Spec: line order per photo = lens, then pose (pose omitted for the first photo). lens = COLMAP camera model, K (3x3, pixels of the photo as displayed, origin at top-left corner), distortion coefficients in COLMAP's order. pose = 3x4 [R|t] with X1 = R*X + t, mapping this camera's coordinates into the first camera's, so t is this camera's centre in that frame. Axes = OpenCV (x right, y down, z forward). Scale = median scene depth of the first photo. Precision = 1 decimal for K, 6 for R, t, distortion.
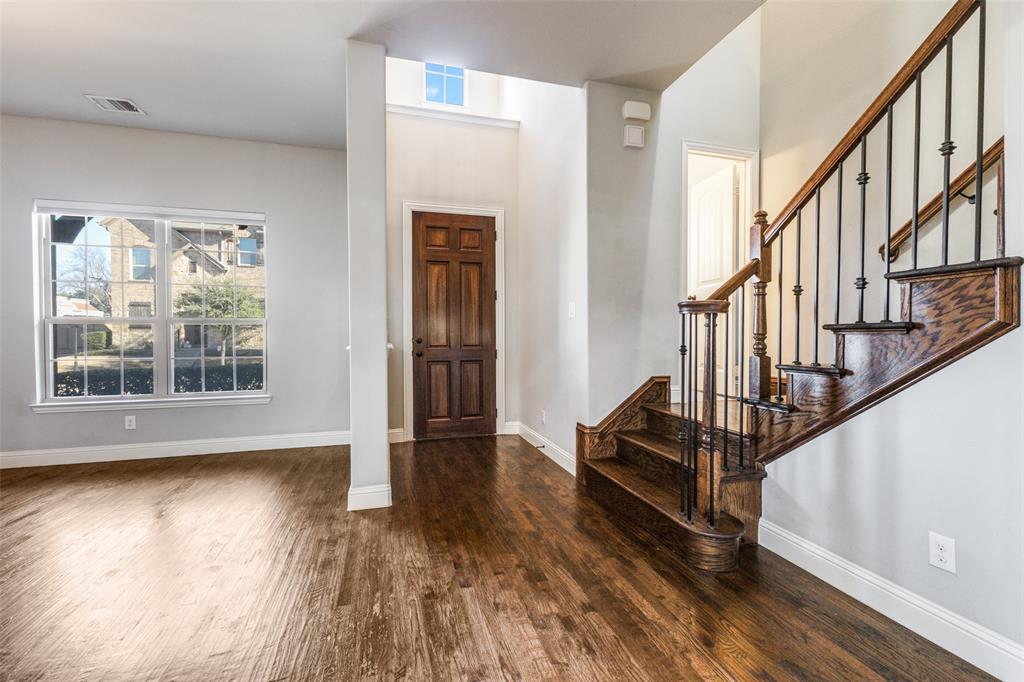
lens RADIAL K [[443.3, 0, 514.5], [0, 443.3, 338.4], [0, 0, 1]] dist [0.011176, 0.000047]
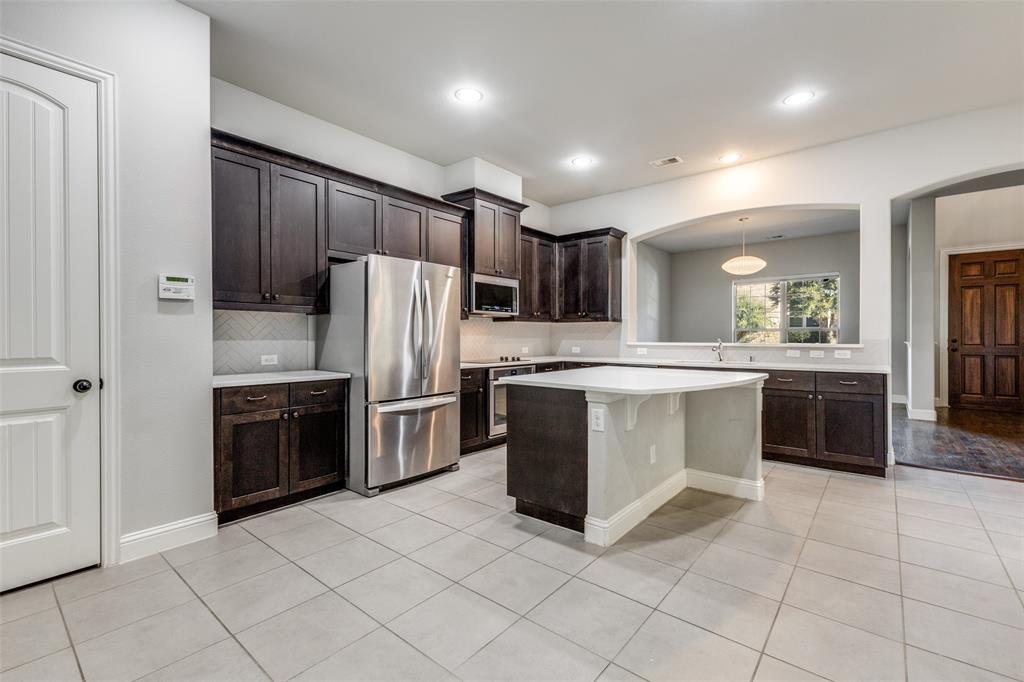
lens RADIAL K [[447.1, 0, 512.8], [0, 447.1, 338.2], [0, 0, 1]] dist [0.010598, 0.000023]
pose [[0.563516, 0.003861, -0.826096, 0.393156], [-0.008963, 0.999959, -0.001441, 0.021377], [0.826057, 0.008216, 0.563527, -2.082228]]
